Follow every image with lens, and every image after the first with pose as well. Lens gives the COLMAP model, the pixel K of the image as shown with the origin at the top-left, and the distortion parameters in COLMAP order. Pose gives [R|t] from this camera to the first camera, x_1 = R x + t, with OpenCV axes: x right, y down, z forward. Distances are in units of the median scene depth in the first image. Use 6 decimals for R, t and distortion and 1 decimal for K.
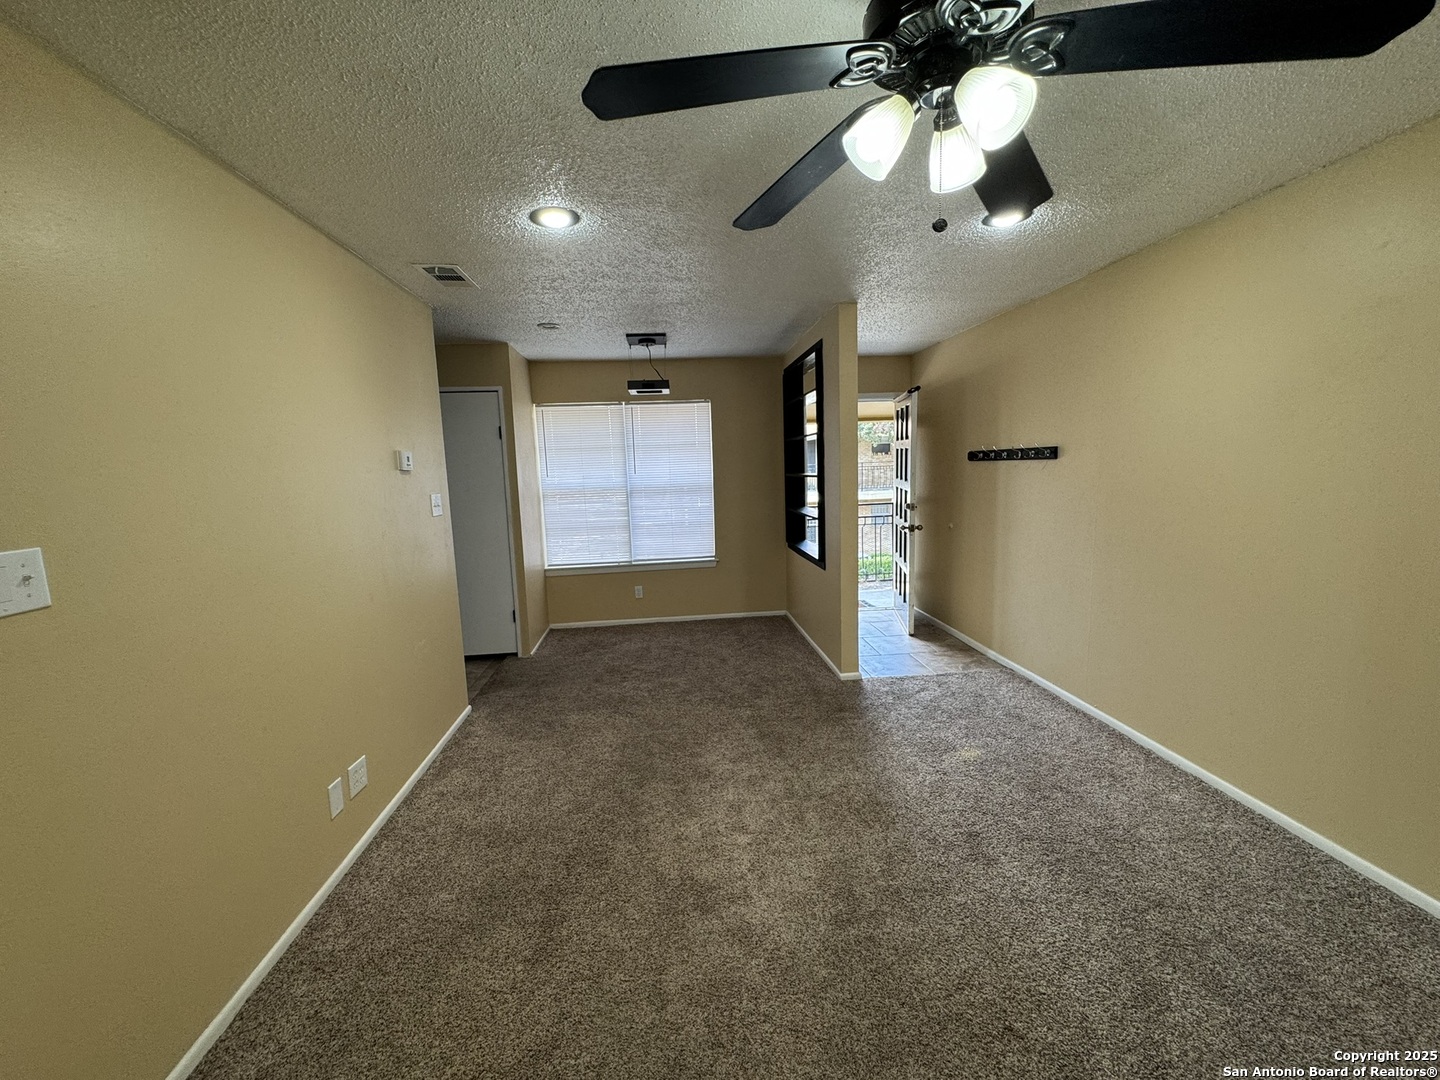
lens RADIAL K [[572.6, 0, 720.0], [0, 572.6, 540.0], [0, 0, 1]] dist [-0.004962, 0.000296]
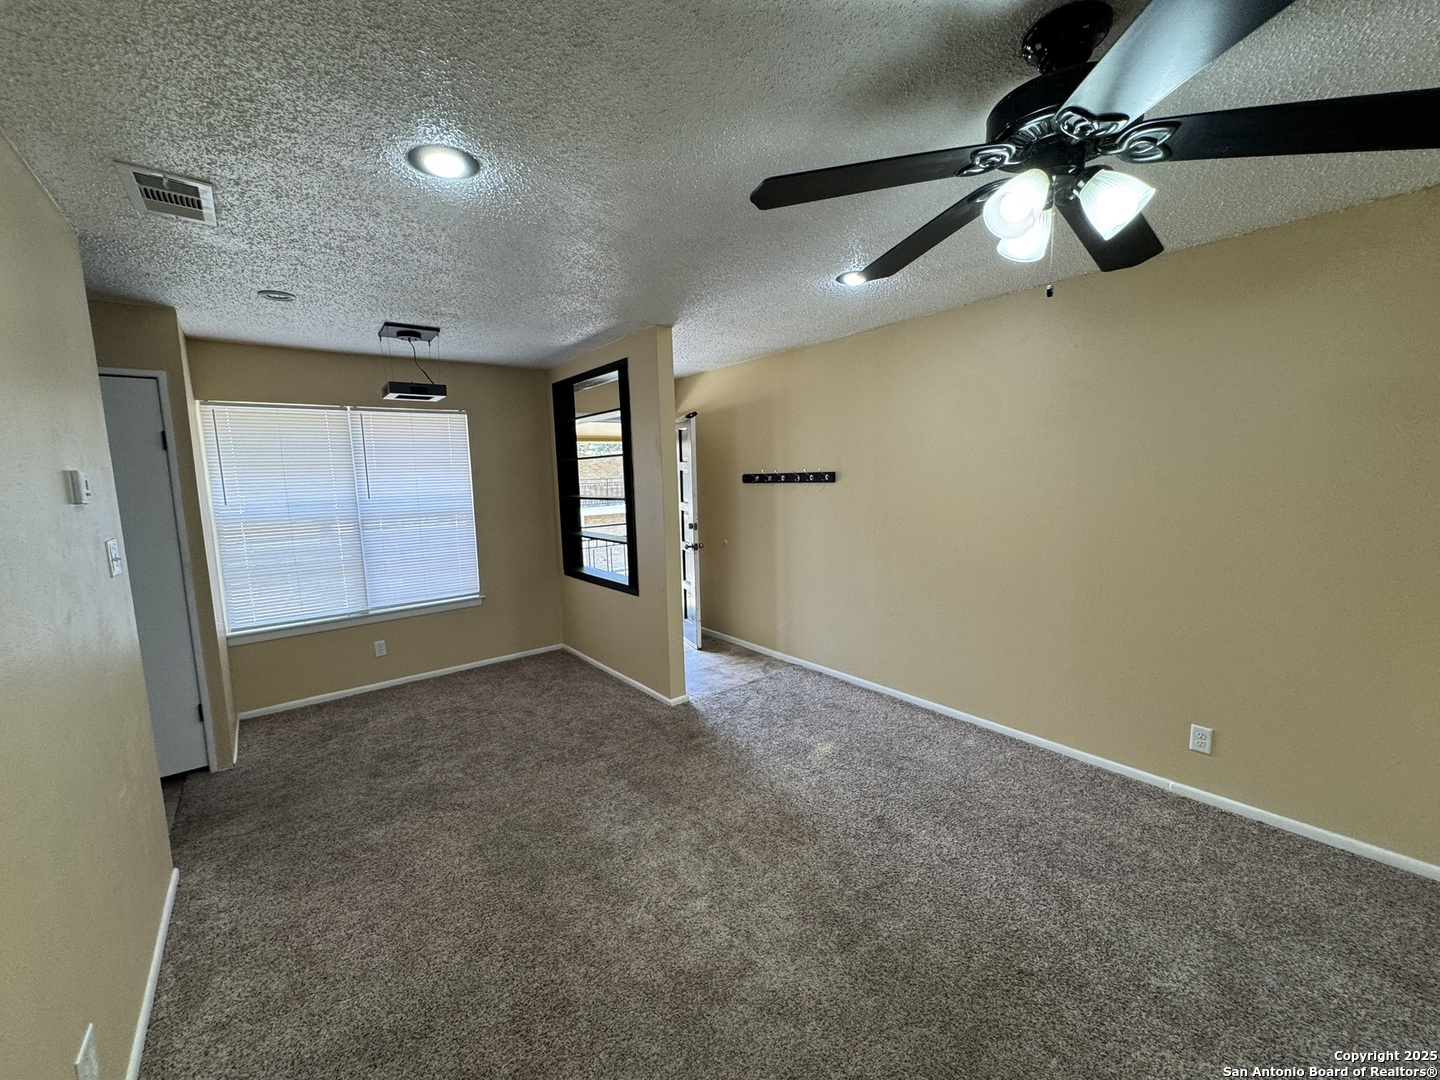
lens RADIAL K [[572.6, 0, 720.0], [0, 572.6, 540.0], [0, 0, 1]] dist [-0.004962, 0.000296]
pose [[0.840506, -0.053758, 0.539129, -0.230696], [0.069589, 0.997535, -0.009022, -0.024884], [-0.537315, 0.045100, 0.842175, 0.115289]]
